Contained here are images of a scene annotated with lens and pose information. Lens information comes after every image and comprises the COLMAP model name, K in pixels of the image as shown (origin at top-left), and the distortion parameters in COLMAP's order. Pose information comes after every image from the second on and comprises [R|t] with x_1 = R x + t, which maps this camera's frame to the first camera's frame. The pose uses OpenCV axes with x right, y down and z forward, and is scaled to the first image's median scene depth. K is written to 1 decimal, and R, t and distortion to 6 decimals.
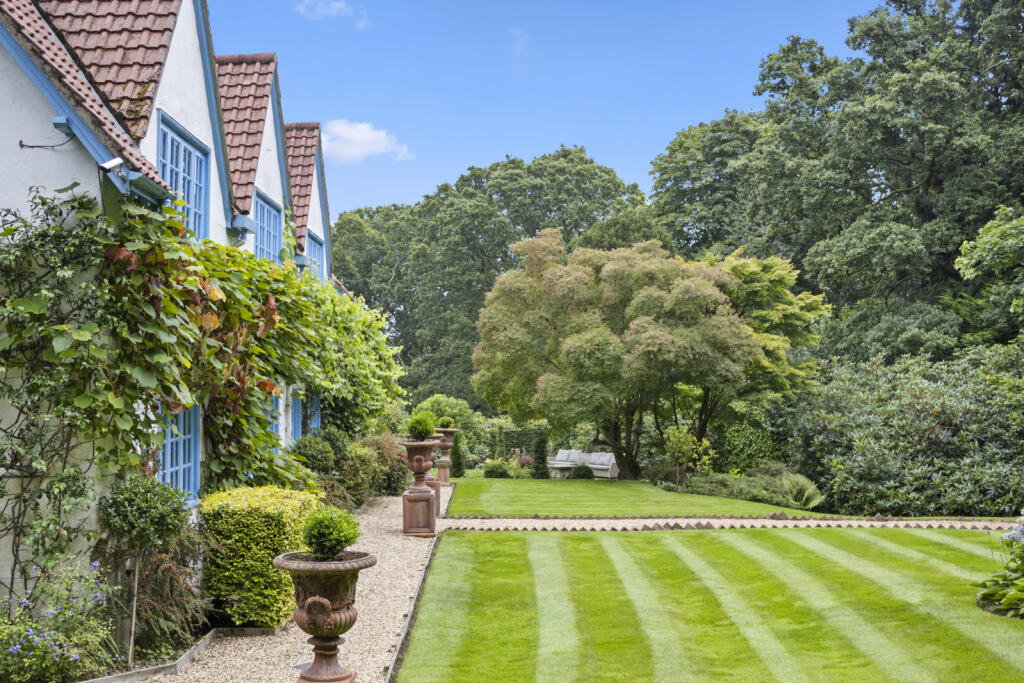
lens RADIAL K [[1227.2, 0, 510.4], [0, 1227.2, 341.9], [0, 0, 1]] dist [-0.085676, 0.000000]
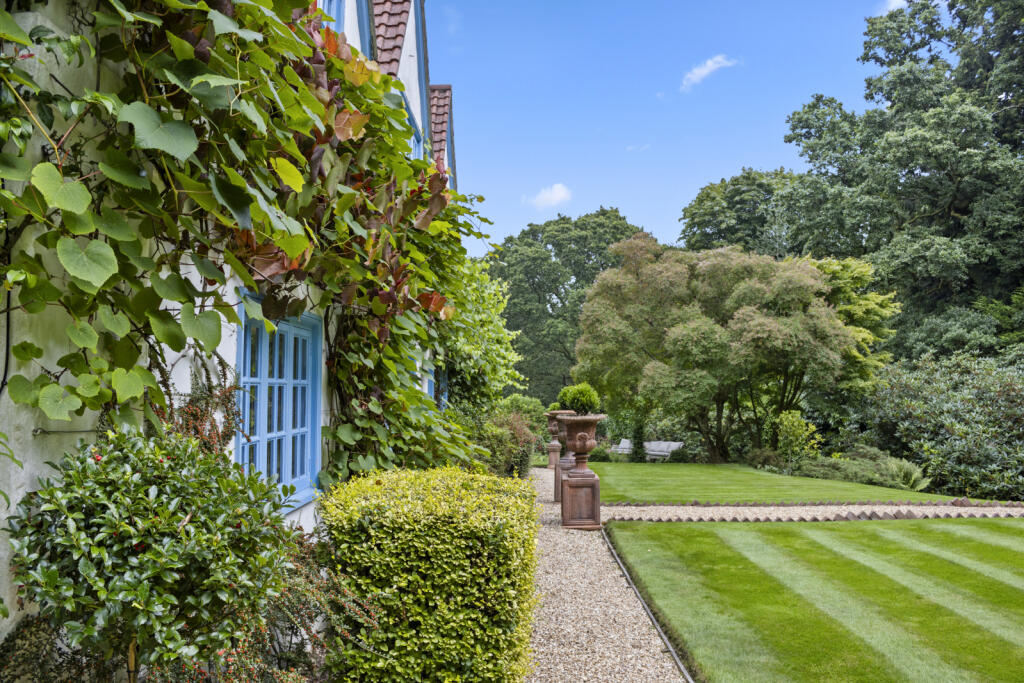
lens RADIAL K [[865.3, 0, 514.7], [0, 865.3, 340.7], [0, 0, 1]] dist [-0.145703, 0.107123]
pose [[0.999584, 0.003933, -0.028560, -0.065453], [-0.004813, 0.999514, -0.030801, 0.030605], [0.028425, 0.030926, 0.999117, 0.257282]]
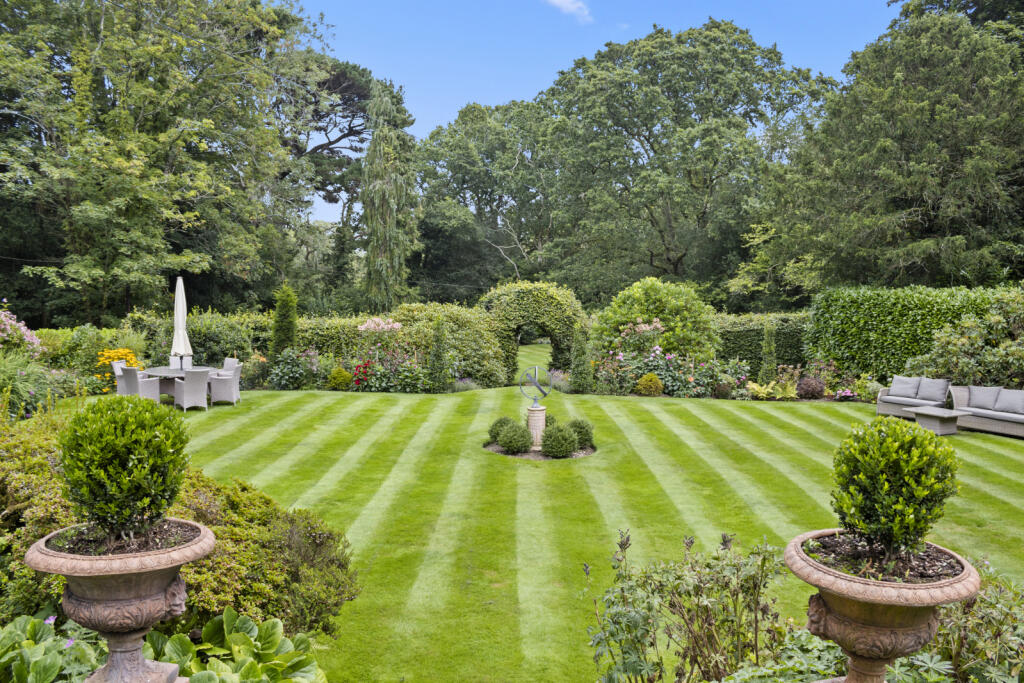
lens RADIAL K [[865.3, 0, 506.9], [0, 865.3, 341.1], [0, 0, 1]] dist [-0.145703, 0.107123]
pose [[0.998037, 0.027509, -0.056260, -0.203283], [-0.021273, 0.993859, 0.108590, 0.051249], [0.058902, -0.107180, 0.992493, 0.962395]]
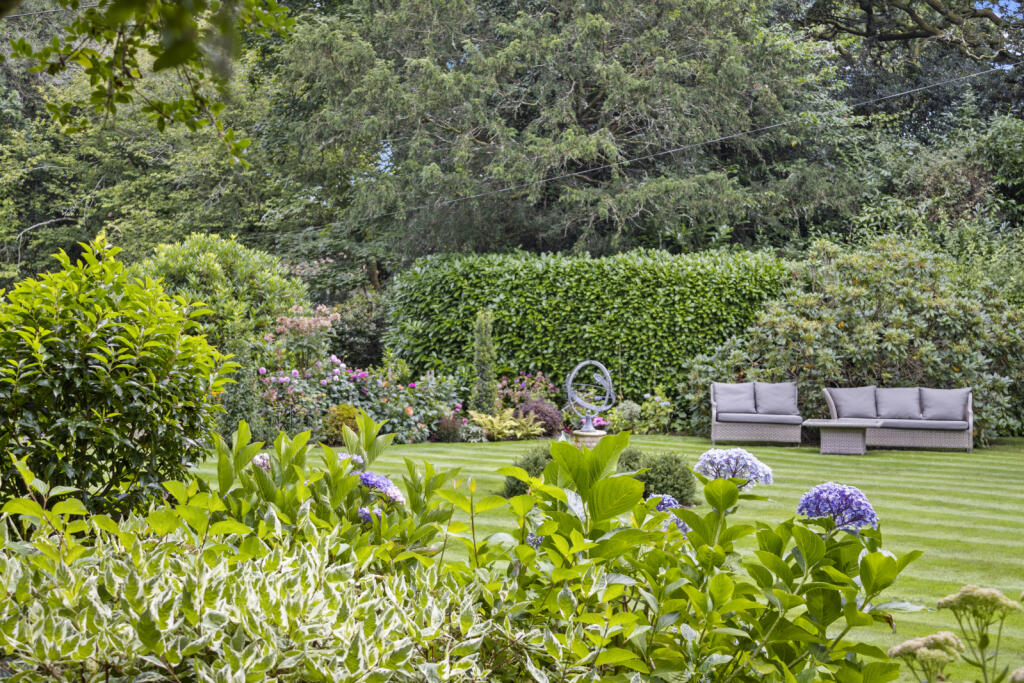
lens RADIAL K [[1842.0, 0, 508.6], [0, 1842.0, 341.2], [0, 0, 1]] dist [0.019924, 0.000000]
pose [[0.713653, 0.004451, 0.700485, -0.674601], [-0.044037, 0.998287, 0.038522, 0.090825], [-0.699114, -0.058339, 0.712626, 1.037006]]
